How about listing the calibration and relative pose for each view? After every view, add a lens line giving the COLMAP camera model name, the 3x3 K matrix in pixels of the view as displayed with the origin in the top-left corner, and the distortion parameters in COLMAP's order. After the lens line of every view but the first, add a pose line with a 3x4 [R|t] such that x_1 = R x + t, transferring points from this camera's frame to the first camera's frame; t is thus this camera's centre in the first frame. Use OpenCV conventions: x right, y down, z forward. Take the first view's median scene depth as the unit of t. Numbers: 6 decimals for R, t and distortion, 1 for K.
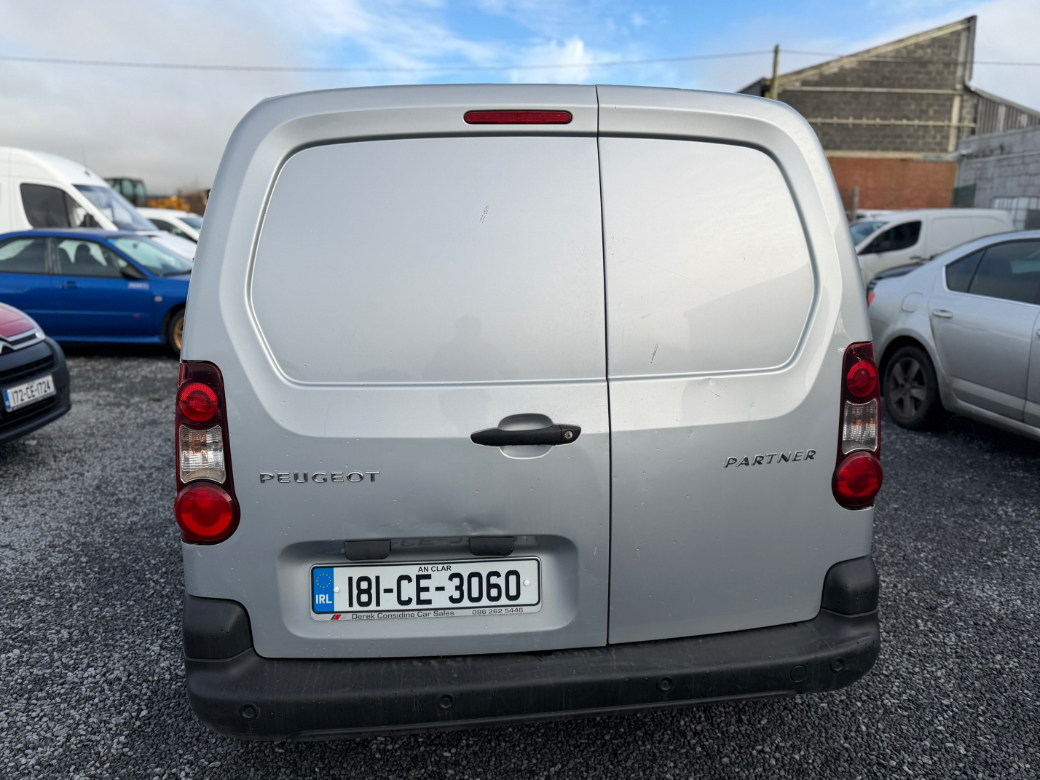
lens RADIAL K [[866.4, 0, 534.0], [0, 866.4, 389.1], [0, 0, 1]] dist [0.089981, -0.082830]
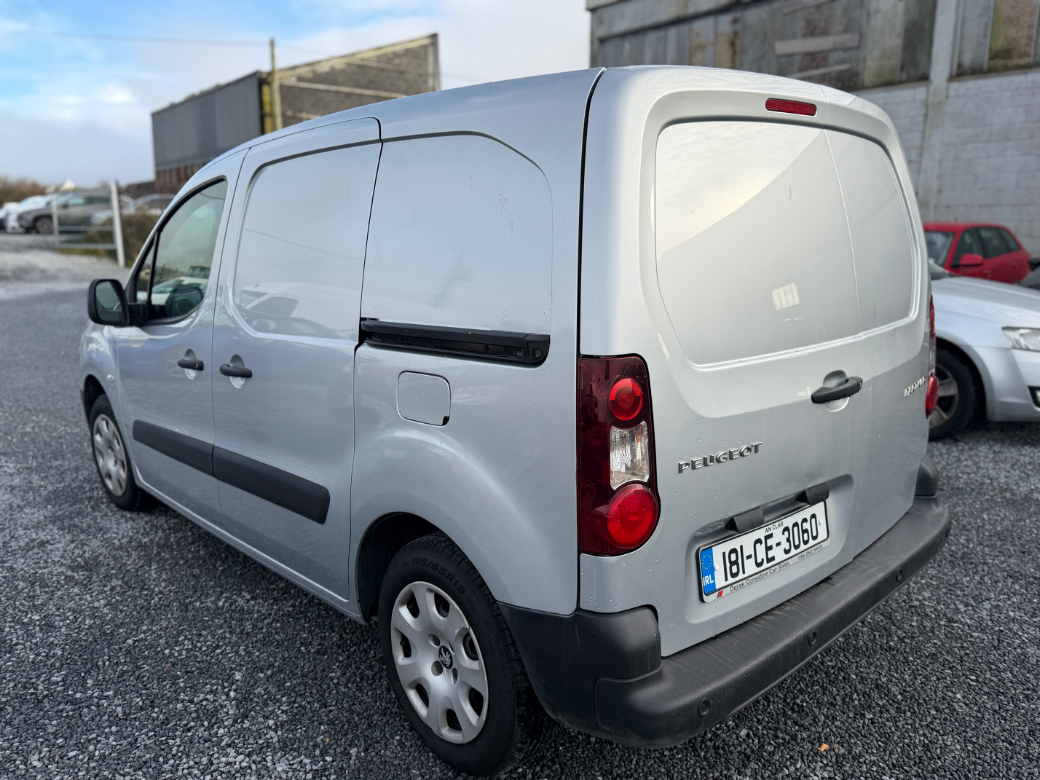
lens RADIAL K [[866.4, 0, 534.0], [0, 866.4, 389.1], [0, 0, 1]] dist [0.089981, -0.082830]
pose [[0.800239, -0.132215, 0.584925, -0.952250], [0.129742, 0.990462, 0.046382, -0.049689], [-0.585478, 0.038773, 0.809760, 0.293603]]
